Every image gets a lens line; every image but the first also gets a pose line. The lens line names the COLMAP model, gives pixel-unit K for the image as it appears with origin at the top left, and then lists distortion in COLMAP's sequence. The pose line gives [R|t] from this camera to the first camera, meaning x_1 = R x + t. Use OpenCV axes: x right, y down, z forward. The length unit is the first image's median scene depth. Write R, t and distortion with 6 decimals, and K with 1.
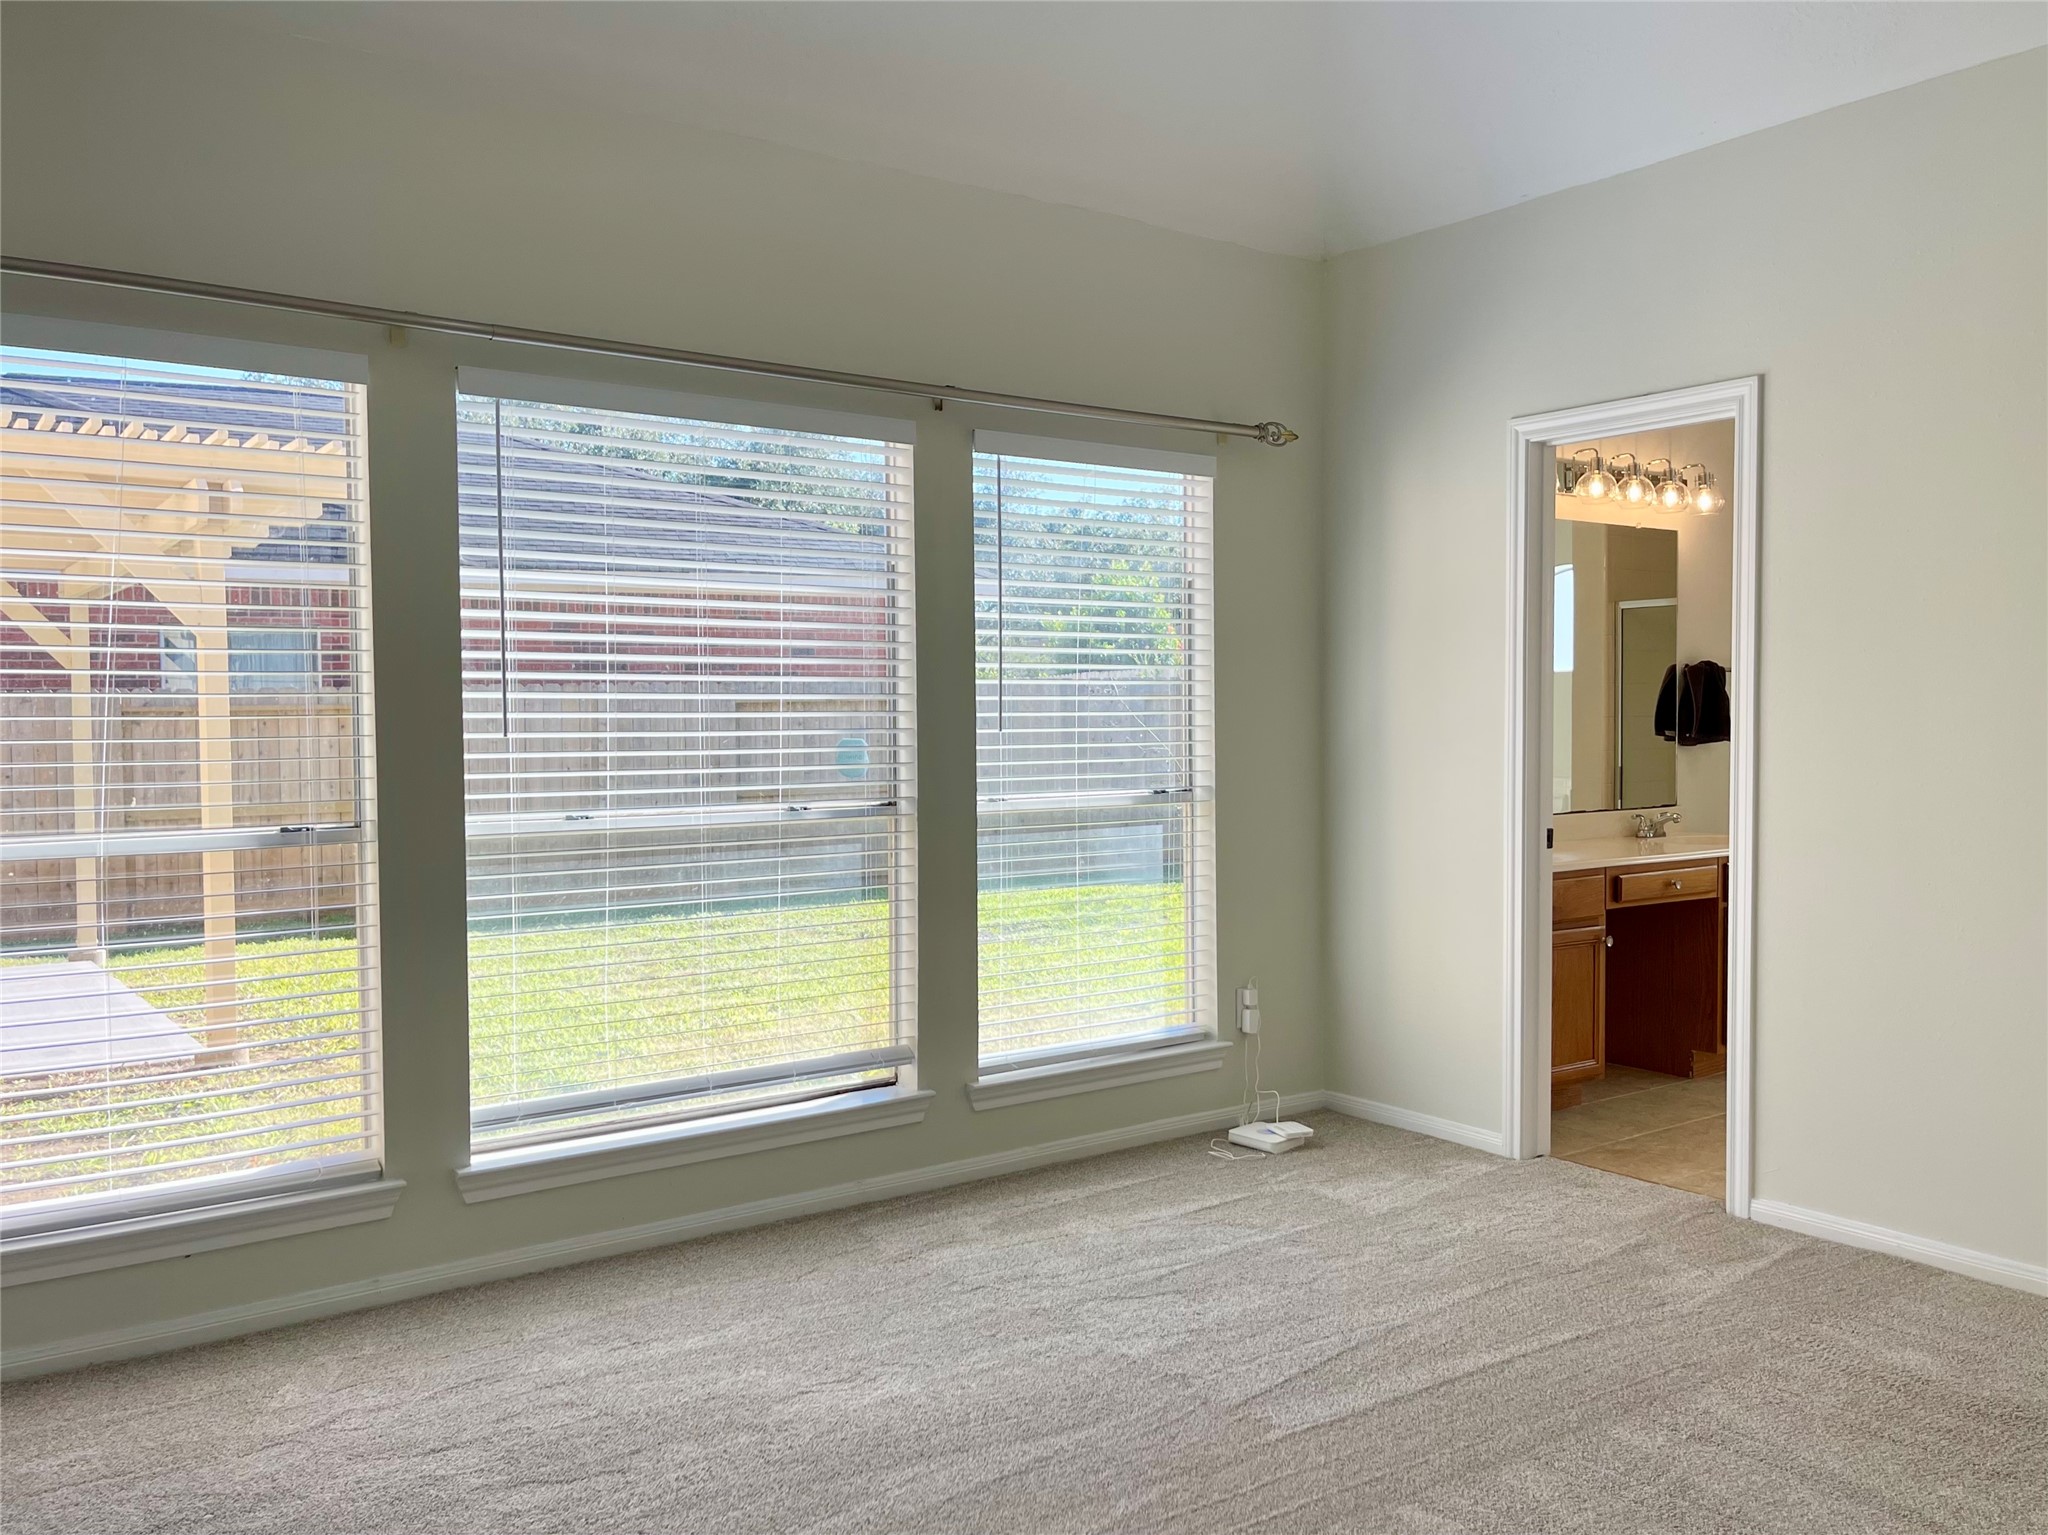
lens RADIAL K [[1638.9, 0, 1026.0], [0, 1638.9, 773.1], [0, 0, 1]] dist [0.004333, -0.074318]
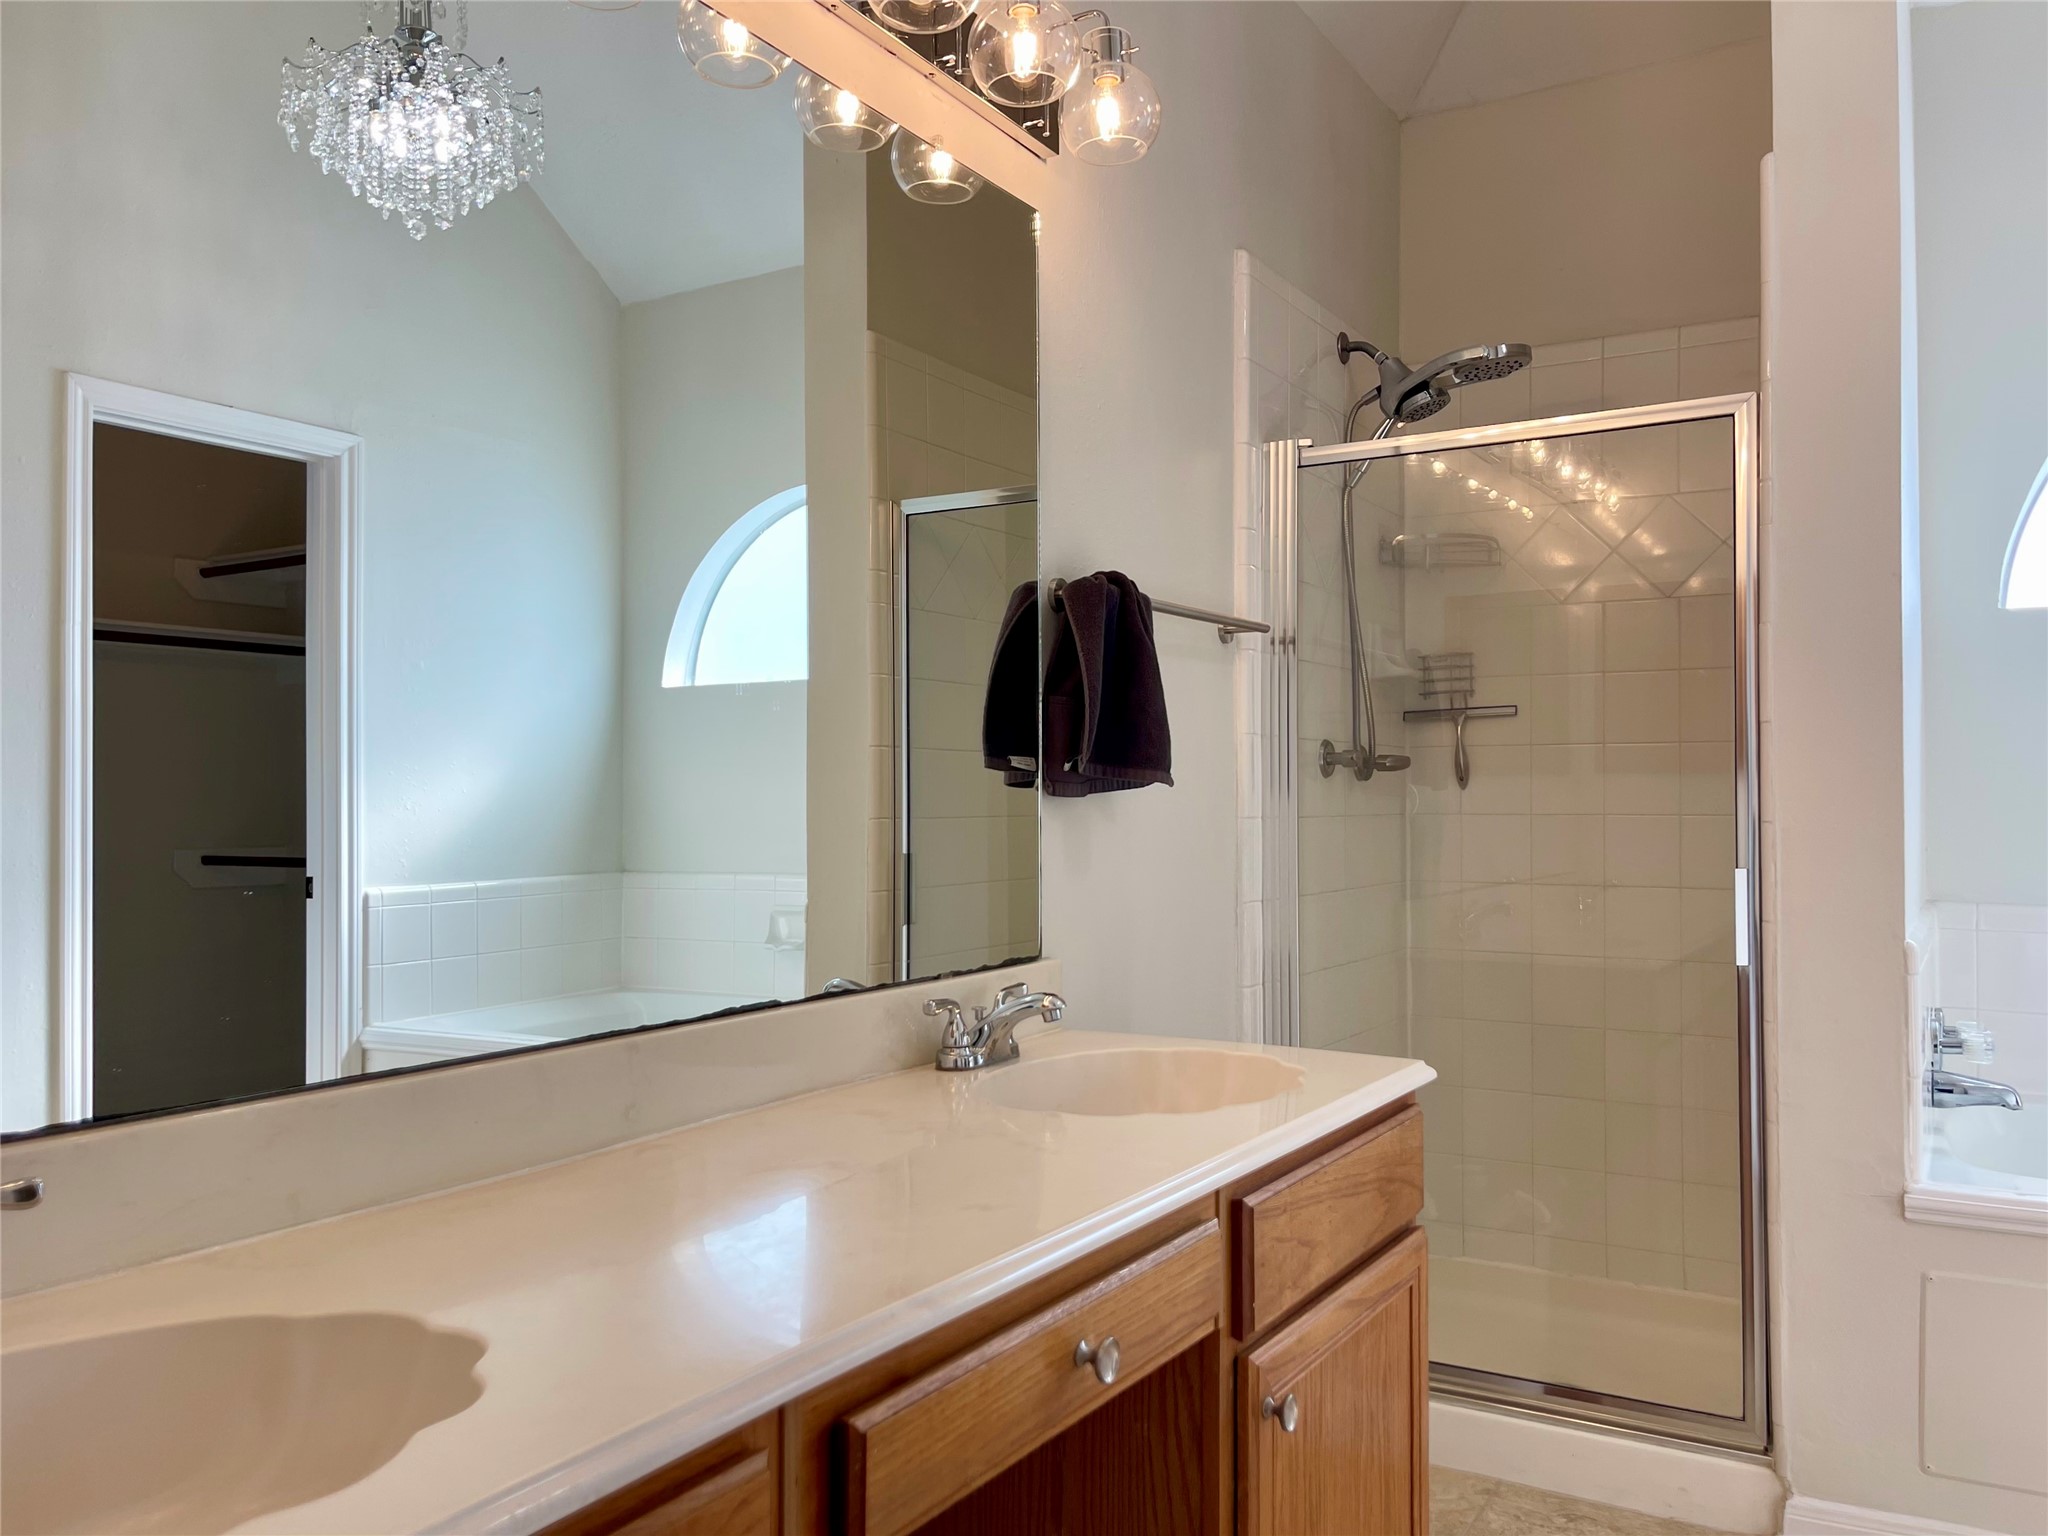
lens RADIAL K [[1601.5, 0, 1021.4], [0, 1601.5, 775.1], [0, 0, 1]] dist [0.062905, -0.089698]
pose [[0.918408, 0.010810, 0.395487, 0.253673], [0.008876, 0.998812, -0.047915, -0.004281], [-0.395535, 0.047516, 0.917221, 0.678087]]
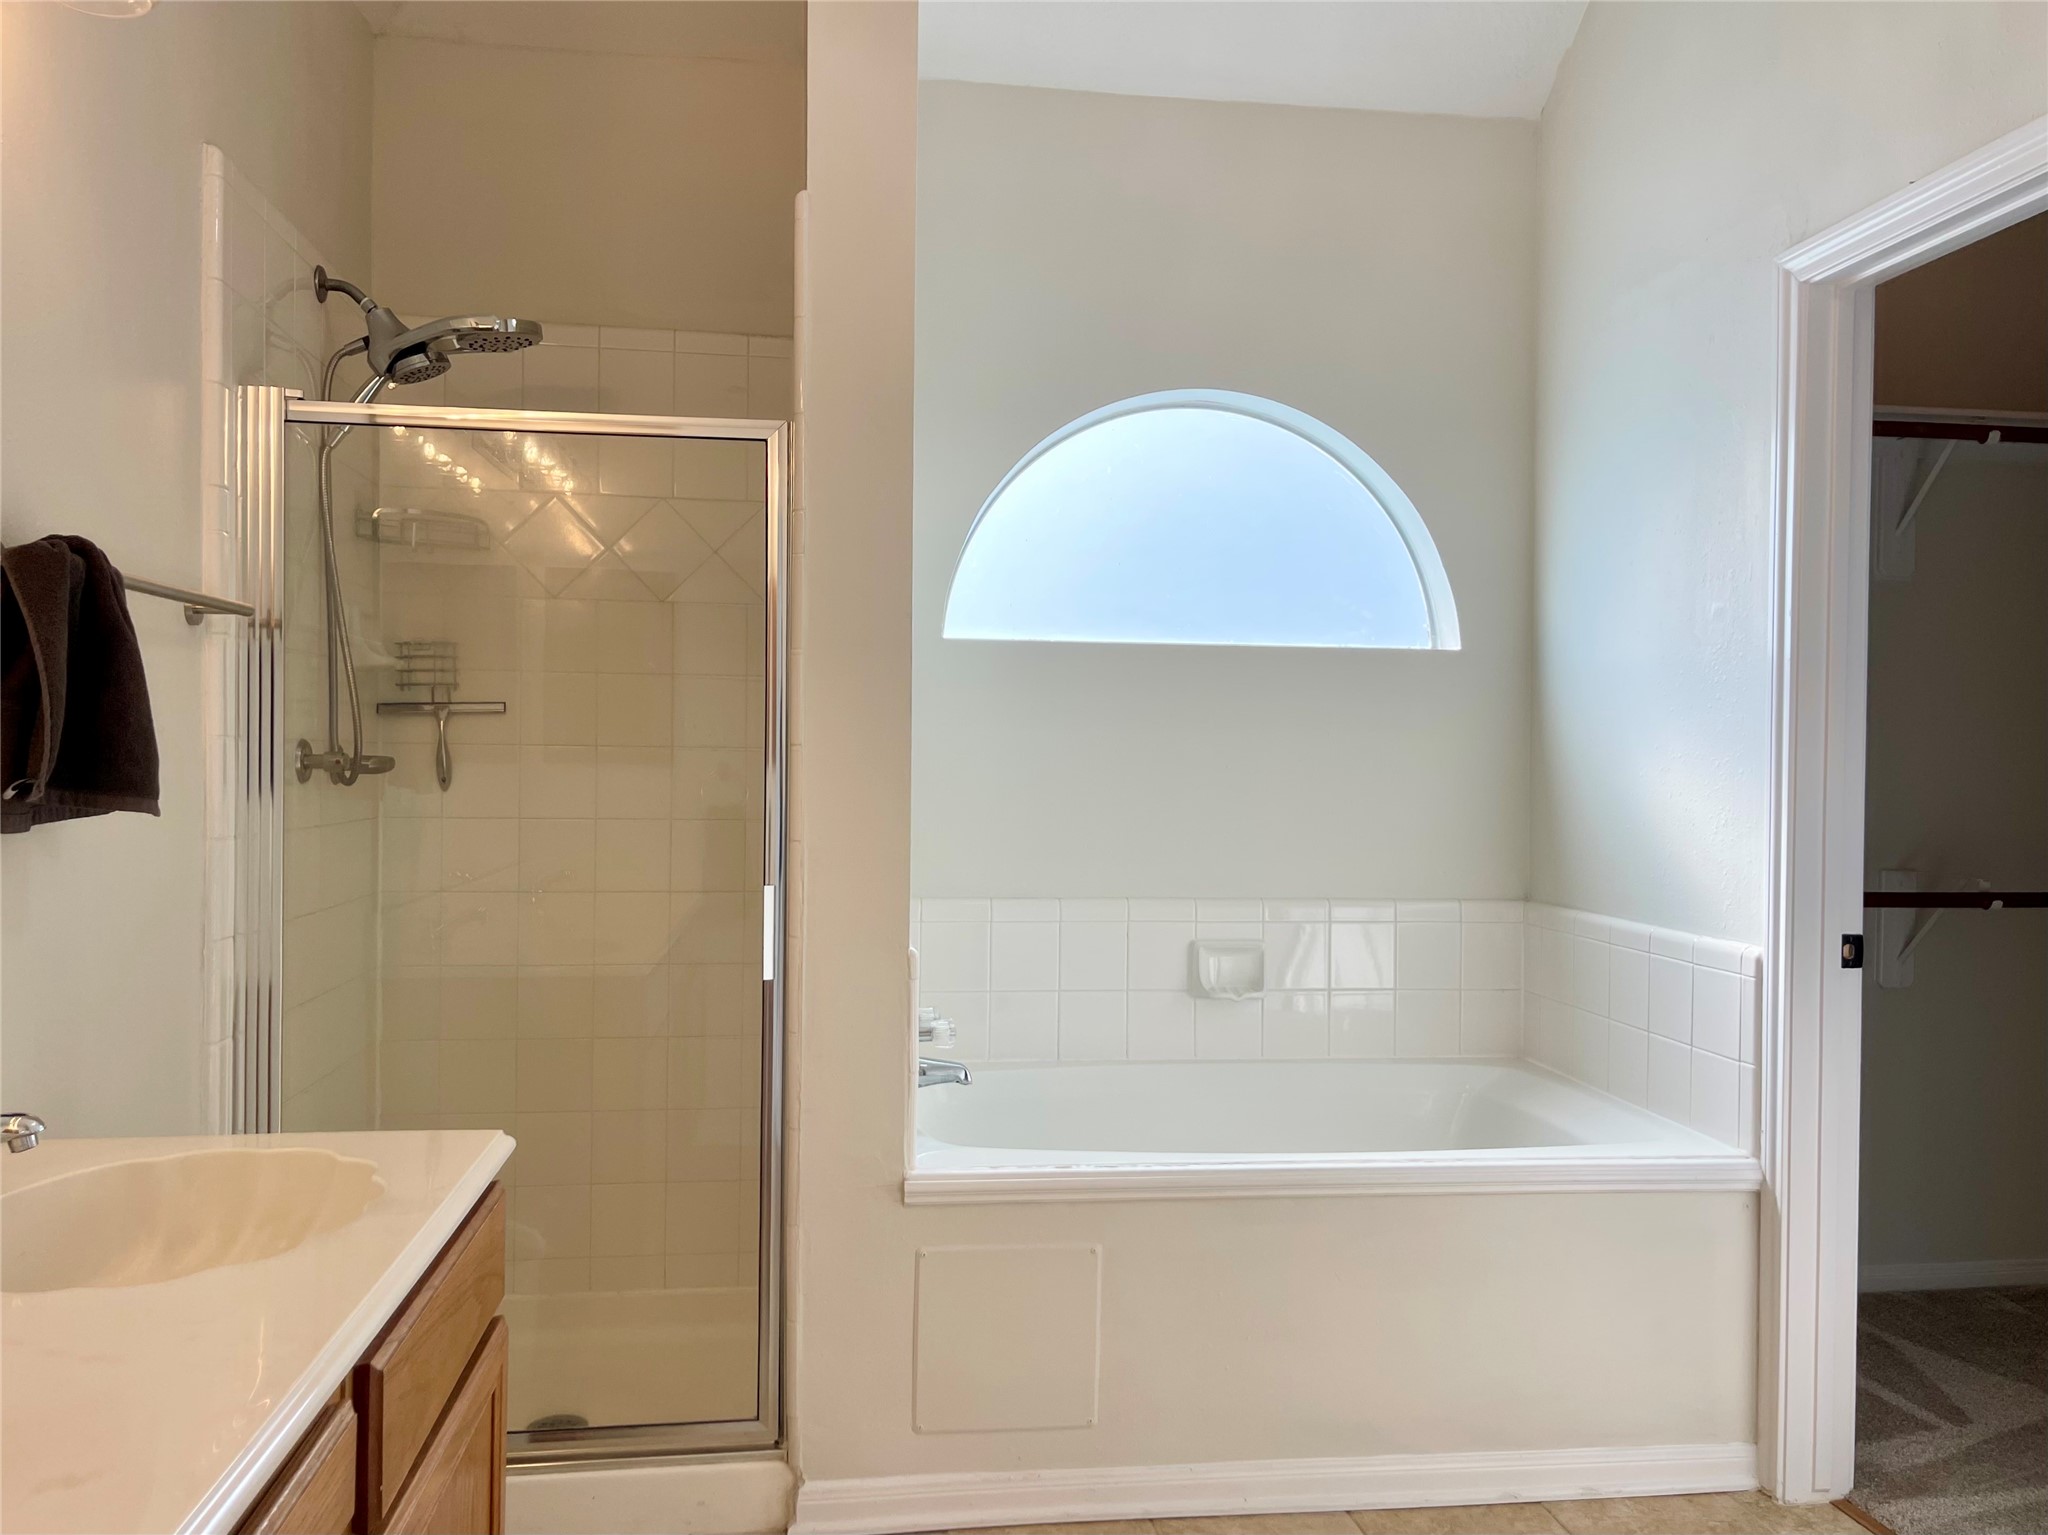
lens RADIAL K [[1633.2, 0, 1026.9], [0, 1633.2, 773.5], [0, 0, 1]] dist [0.028507, -0.010215]
pose [[0.461300, 0.002886, 0.887240, 0.238775], [0.016819, 0.999787, -0.011997, -0.019924], [-0.887085, 0.020456, 0.461153, 0.721714]]
